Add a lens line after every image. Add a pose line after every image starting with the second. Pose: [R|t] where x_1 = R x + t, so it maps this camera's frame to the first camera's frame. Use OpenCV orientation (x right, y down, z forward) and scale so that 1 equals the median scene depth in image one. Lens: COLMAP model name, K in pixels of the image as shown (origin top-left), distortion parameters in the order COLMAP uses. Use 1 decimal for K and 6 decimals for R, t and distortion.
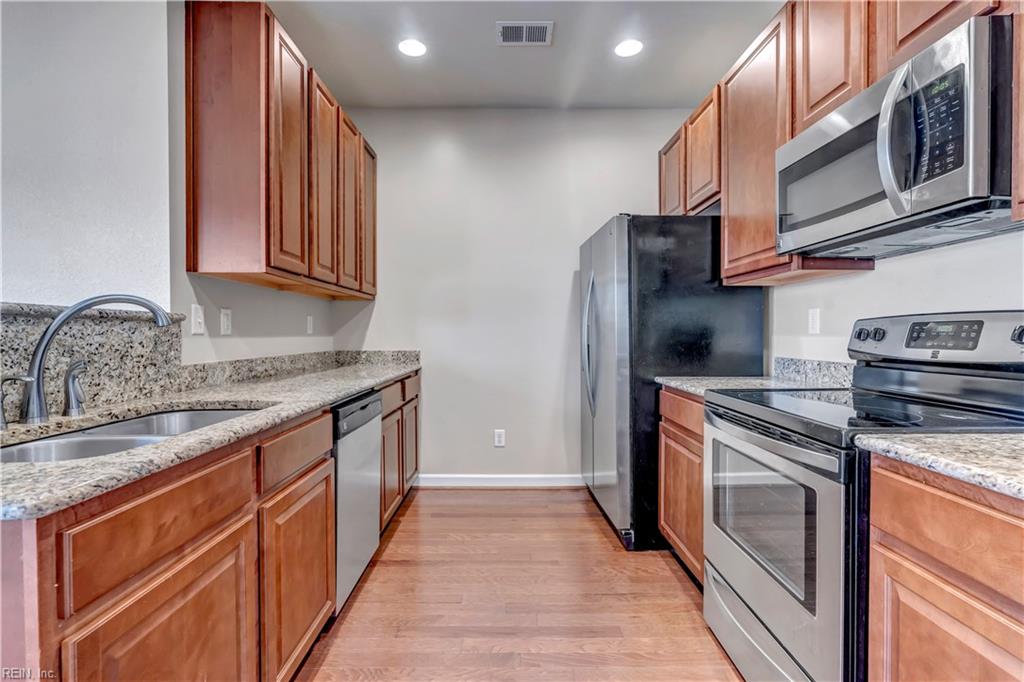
lens RADIAL K [[469.8, 0, 509.0], [0, 469.8, 339.4], [0, 0, 1]] dist [-0.009425, 0.001558]
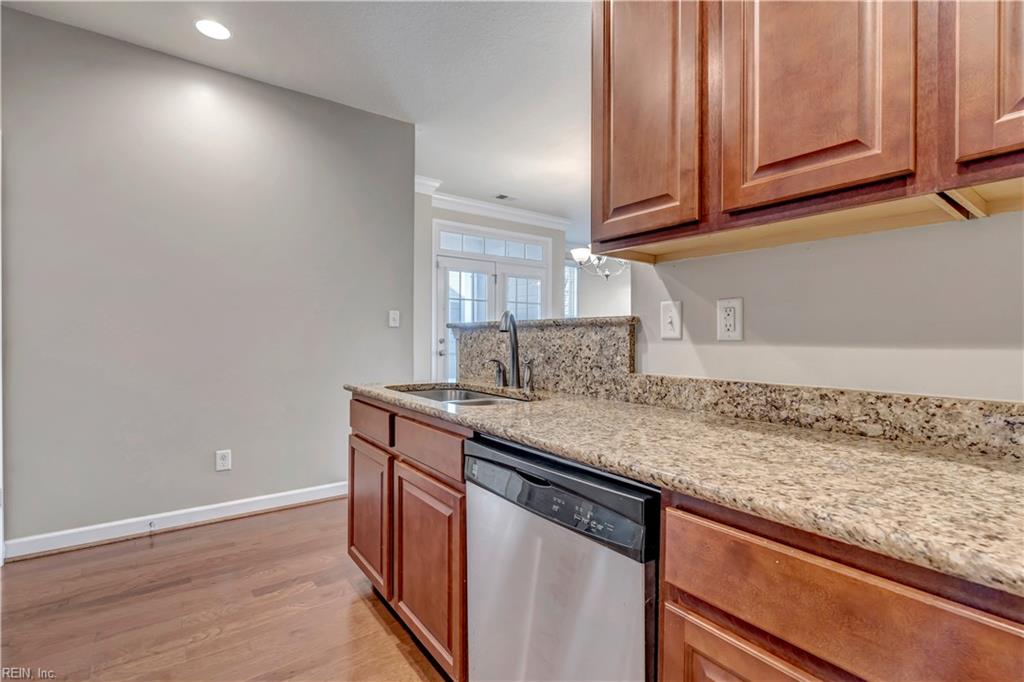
lens RADIAL K [[469.8, 0, 512.3], [0, 469.8, 339.7], [0, 0, 1]] dist [-0.009425, 0.001558]
pose [[-0.808599, 0.006124, -0.588328, 0.014214], [-0.005351, 0.999828, 0.017762, -0.024835], [0.588335, 0.017510, -0.808427, 1.686050]]
